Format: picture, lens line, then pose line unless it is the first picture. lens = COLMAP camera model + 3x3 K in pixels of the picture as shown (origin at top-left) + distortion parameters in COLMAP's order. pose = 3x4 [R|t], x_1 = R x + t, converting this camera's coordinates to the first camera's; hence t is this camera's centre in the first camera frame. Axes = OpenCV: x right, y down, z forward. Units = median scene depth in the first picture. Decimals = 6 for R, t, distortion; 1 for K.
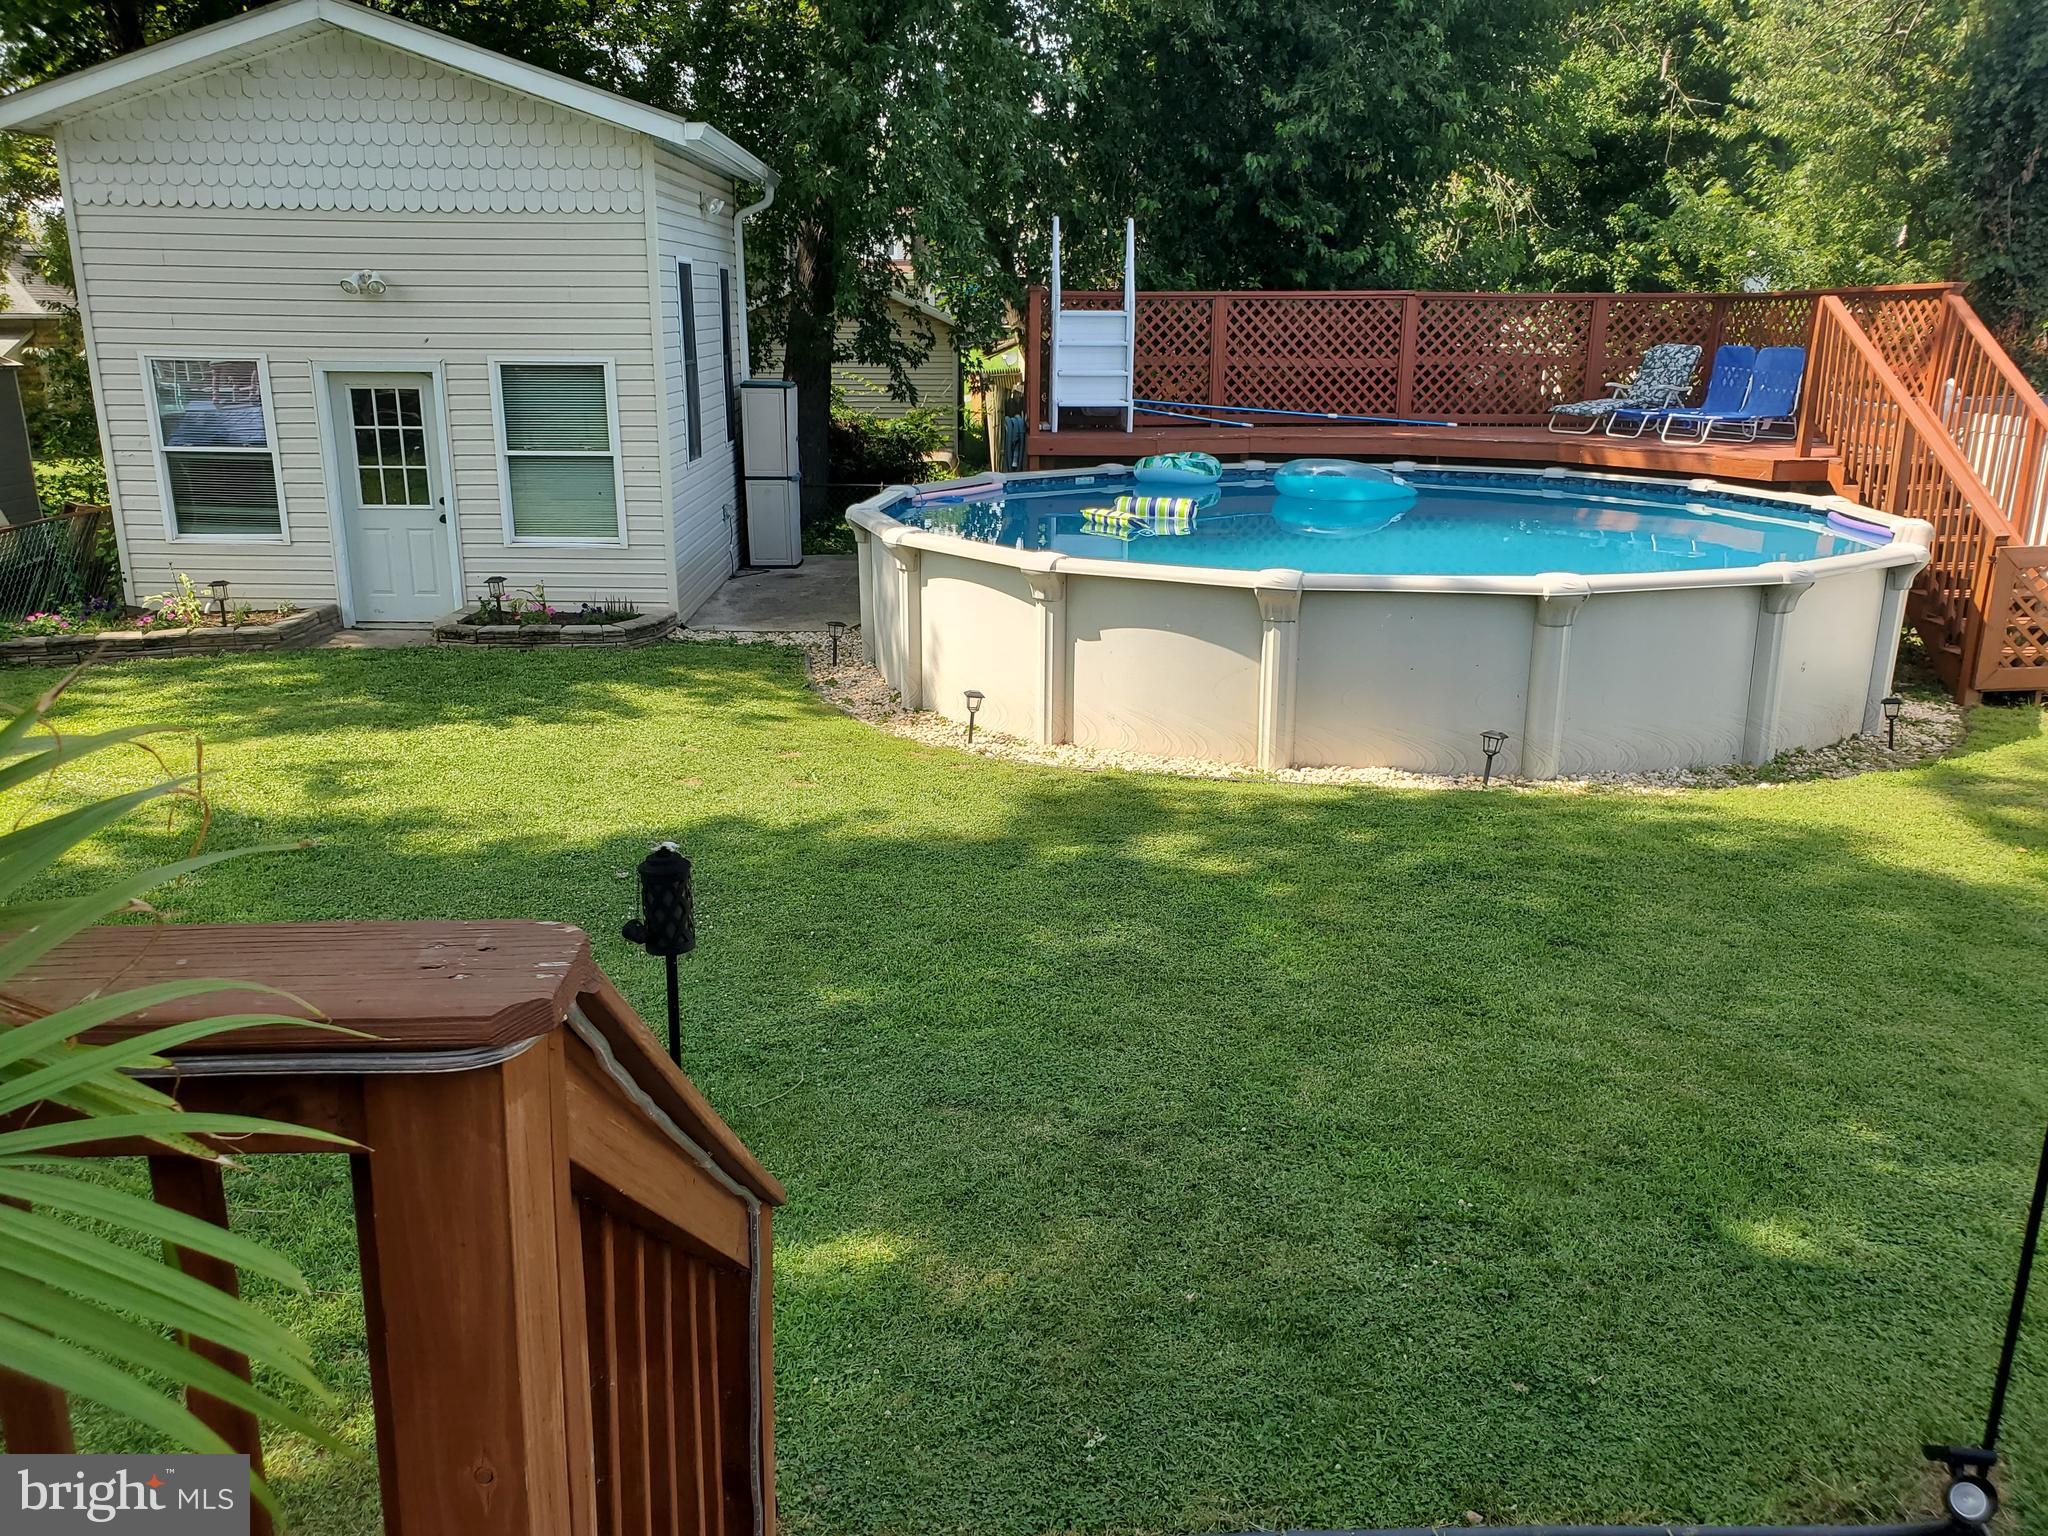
lens RADIAL K [[1626.8, 0, 1015.2], [0, 1626.8, 816.1], [0, 0, 1]] dist [0.004168, 0.008638]
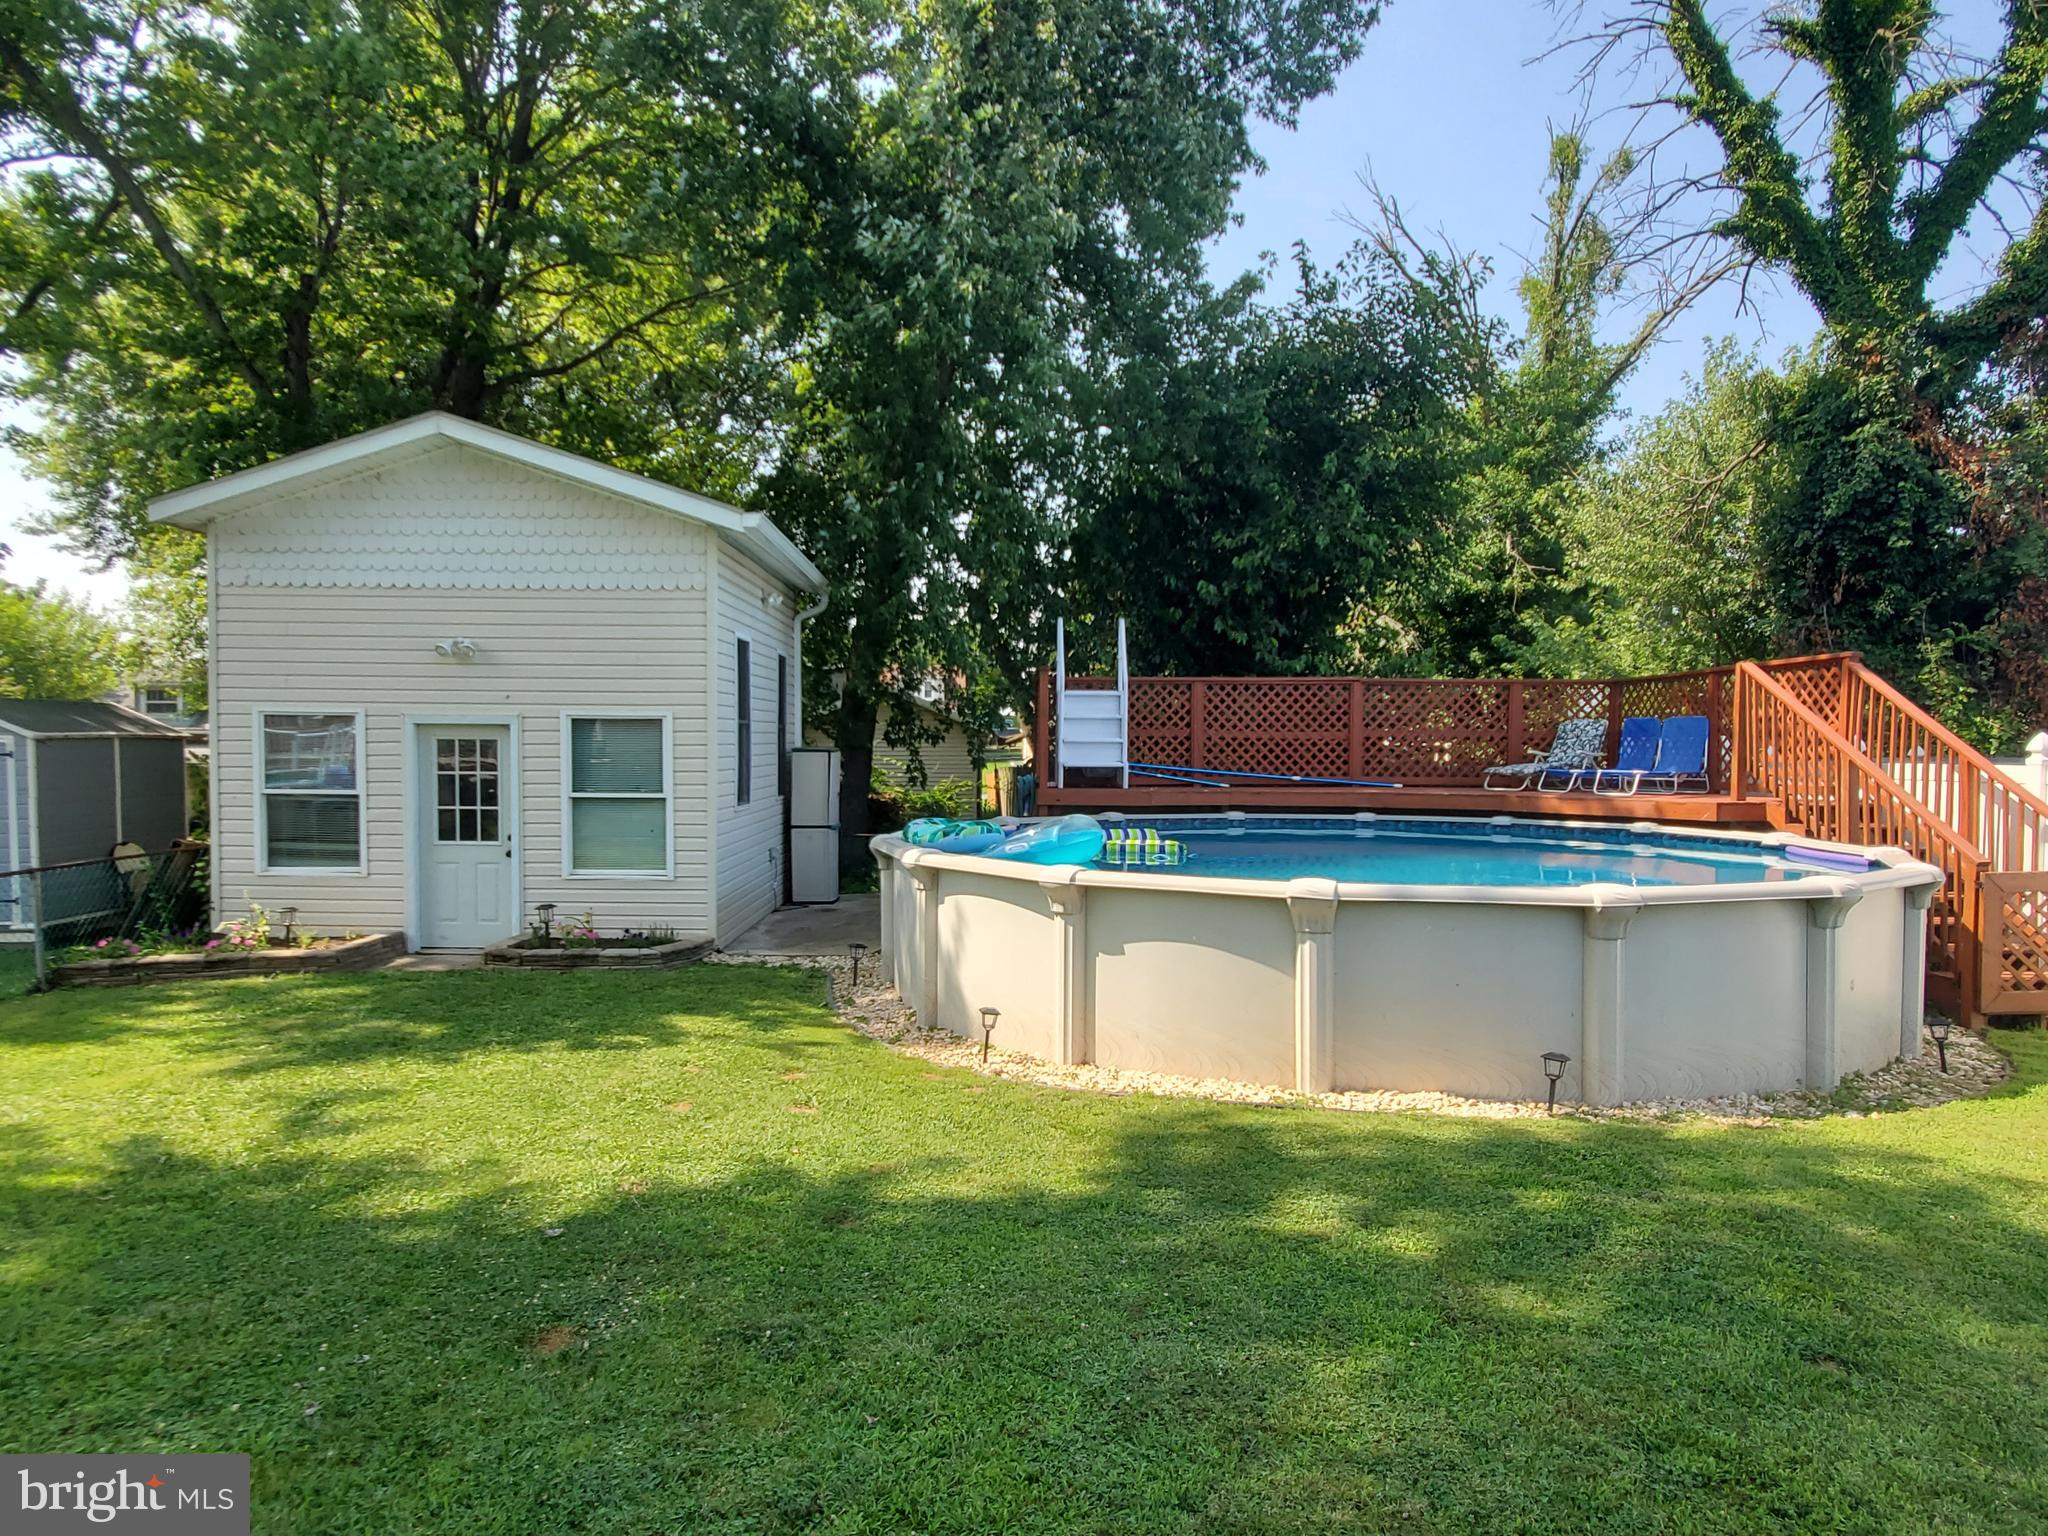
lens RADIAL K [[1239.6, 0, 1005.2], [0, 1239.6, 777.0], [0, 0, 1]] dist [-0.004045, 0.016060]
pose [[0.999921, -0.000840, -0.012508, -0.005301], [-0.002541, 0.963446, -0.267891, -0.008823], [0.012276, 0.267902, 0.963368, 0.181753]]
